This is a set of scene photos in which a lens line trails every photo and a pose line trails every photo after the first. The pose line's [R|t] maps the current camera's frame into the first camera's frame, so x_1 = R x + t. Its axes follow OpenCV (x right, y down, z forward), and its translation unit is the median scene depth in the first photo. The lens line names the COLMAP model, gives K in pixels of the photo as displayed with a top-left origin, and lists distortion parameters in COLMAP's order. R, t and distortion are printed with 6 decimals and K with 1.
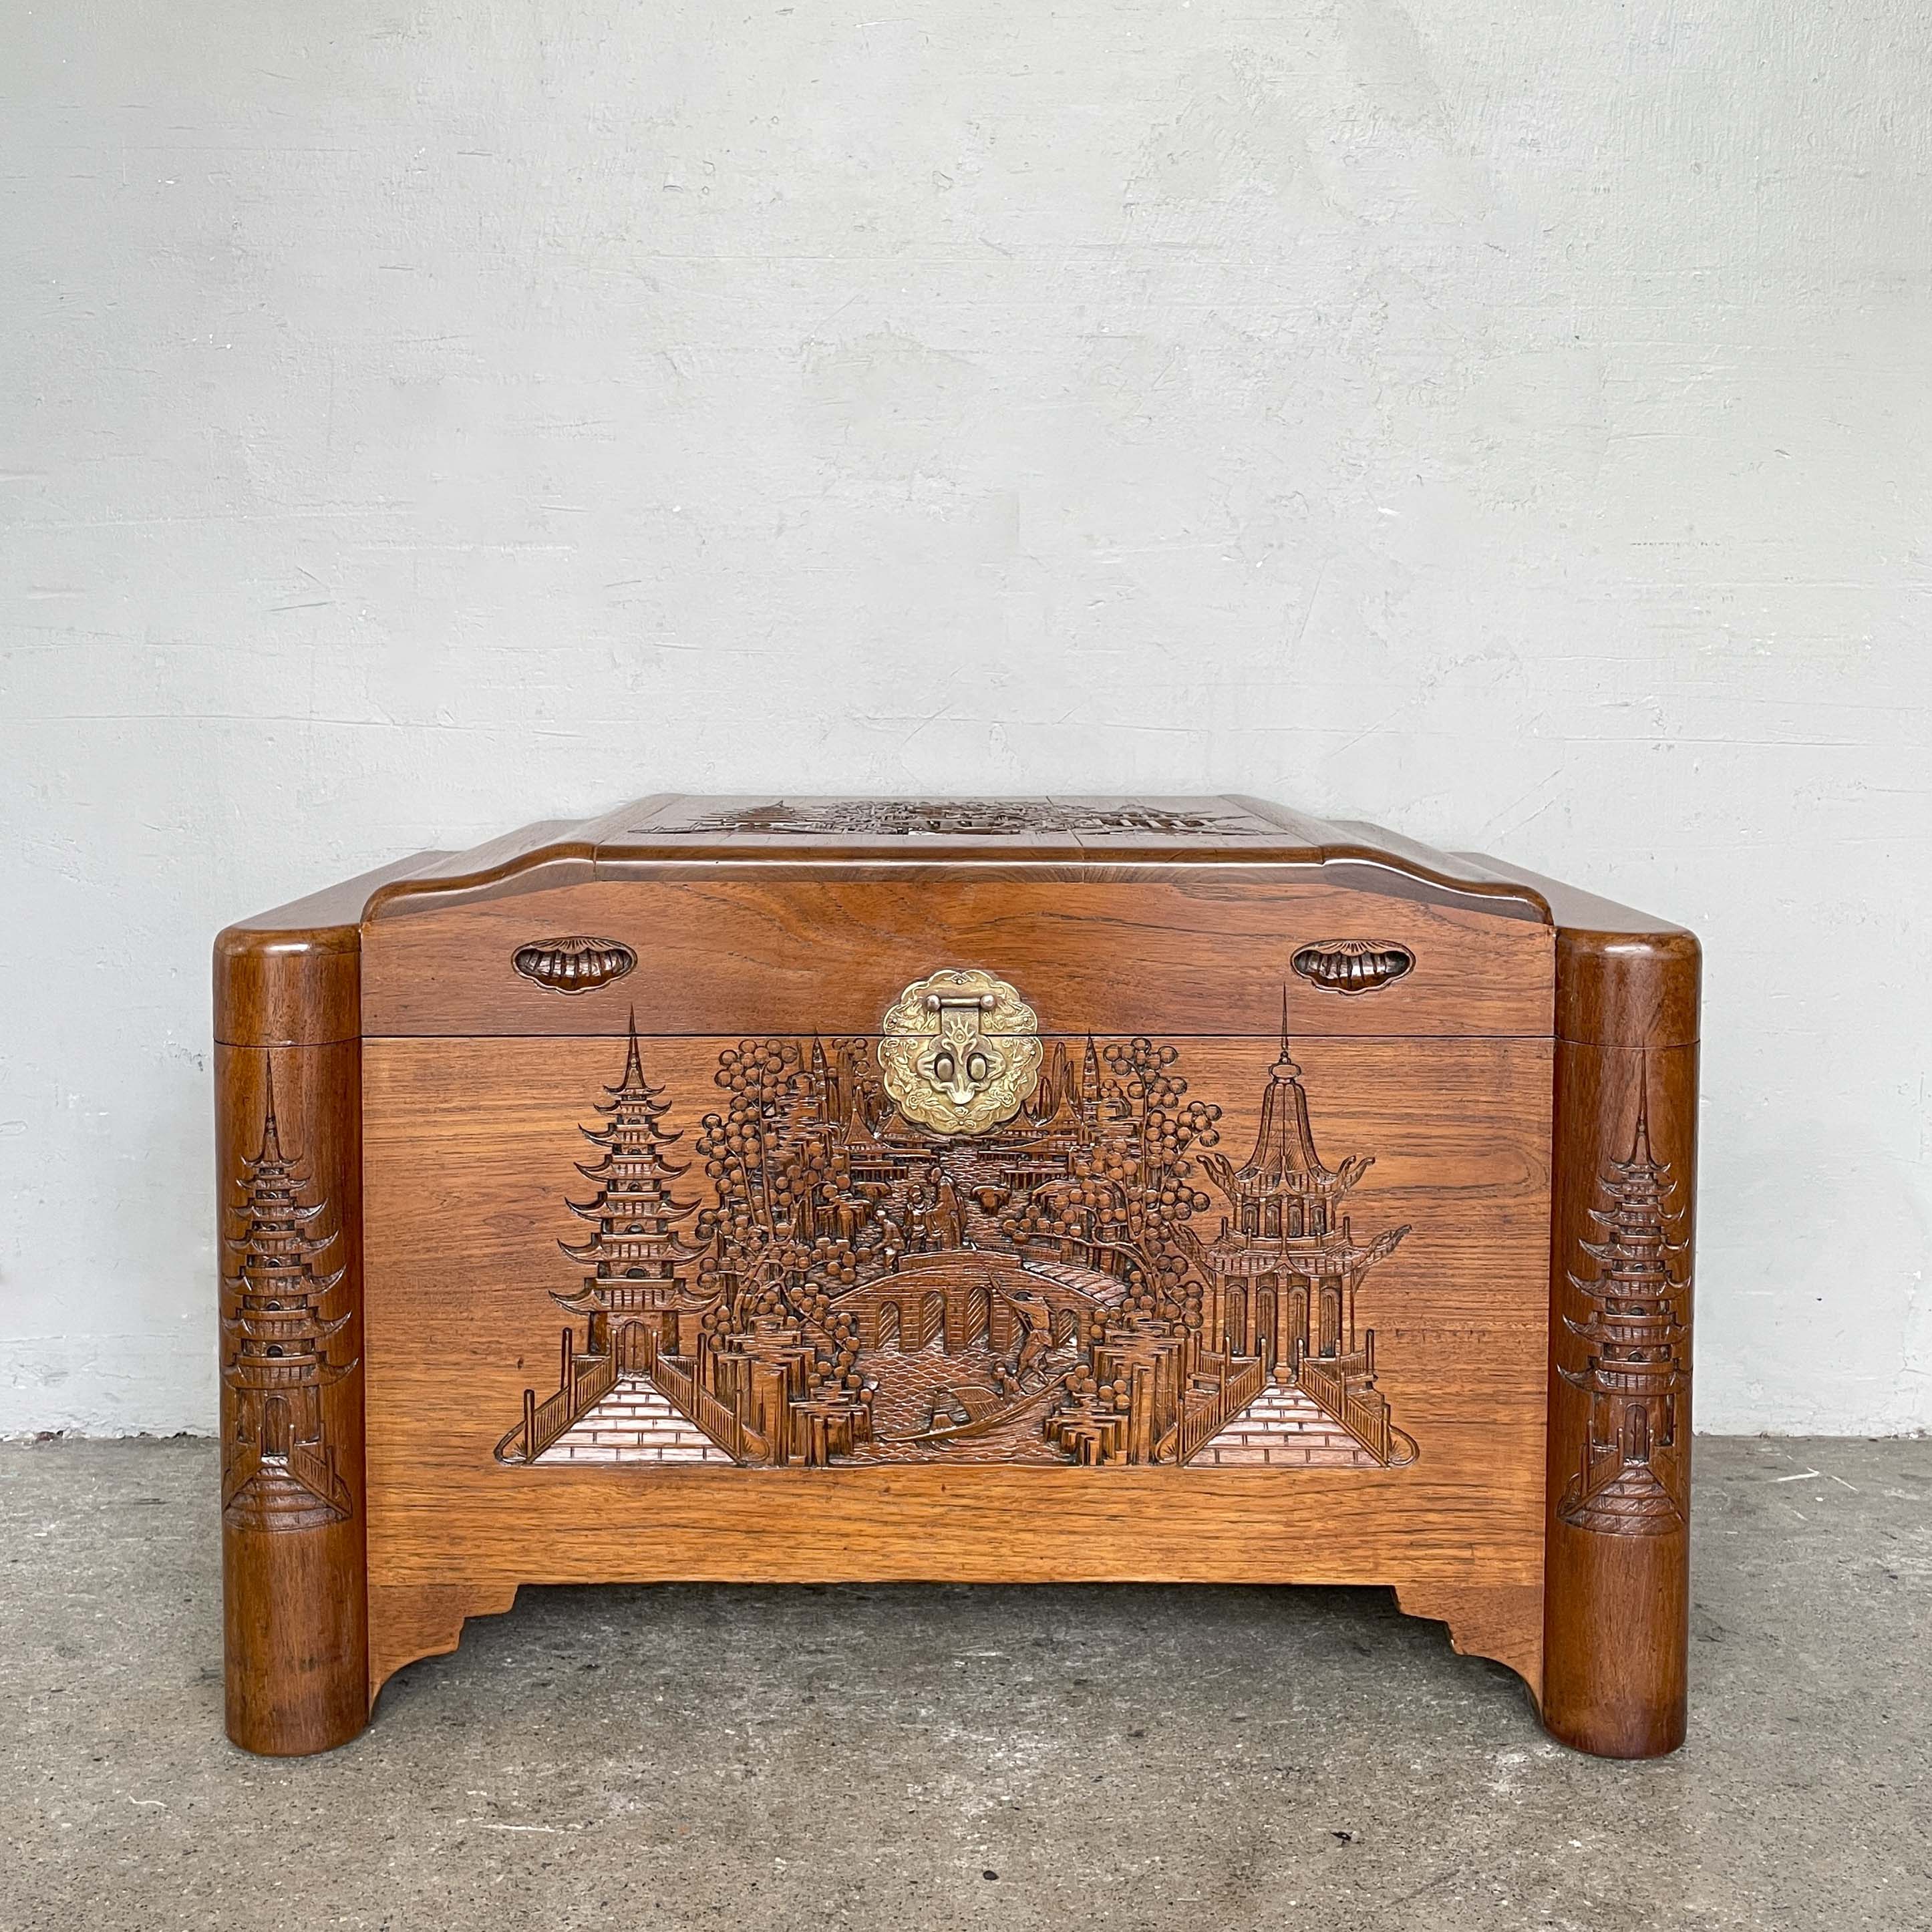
lens RADIAL K [[2101.4, 0, 954.5], [0, 2101.4, 793.2], [0, 0, 1]] dist [0.041546, 0.000000]
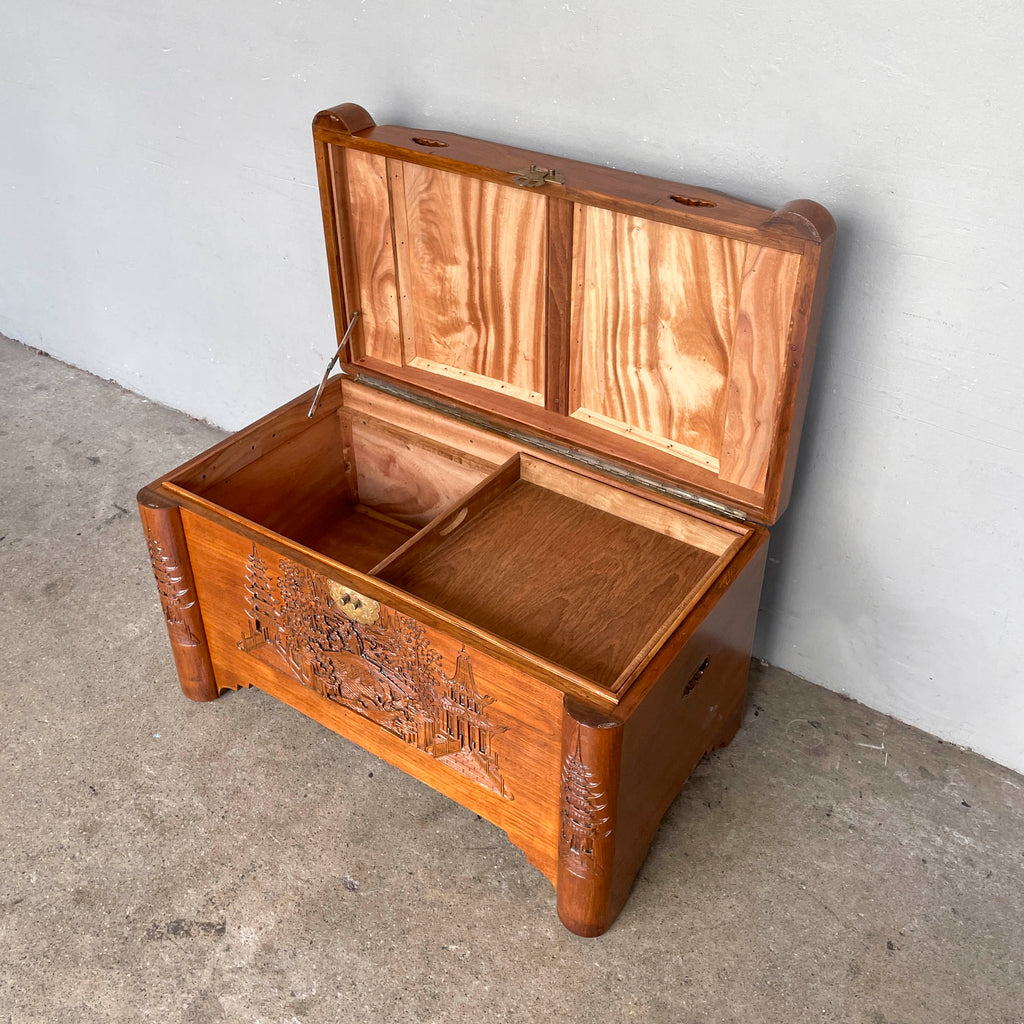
lens RADIAL K [[1049.1, 0, 544.7], [0, 1049.1, 455.2], [0, 0, 1]] dist [0.045933, 0.000000]
pose [[0.832691, 0.312588, -0.457071, 0.666756], [-0.053663, 0.867098, 0.495239, -0.603403], [0.551131, -0.387853, 0.738799, 0.303291]]
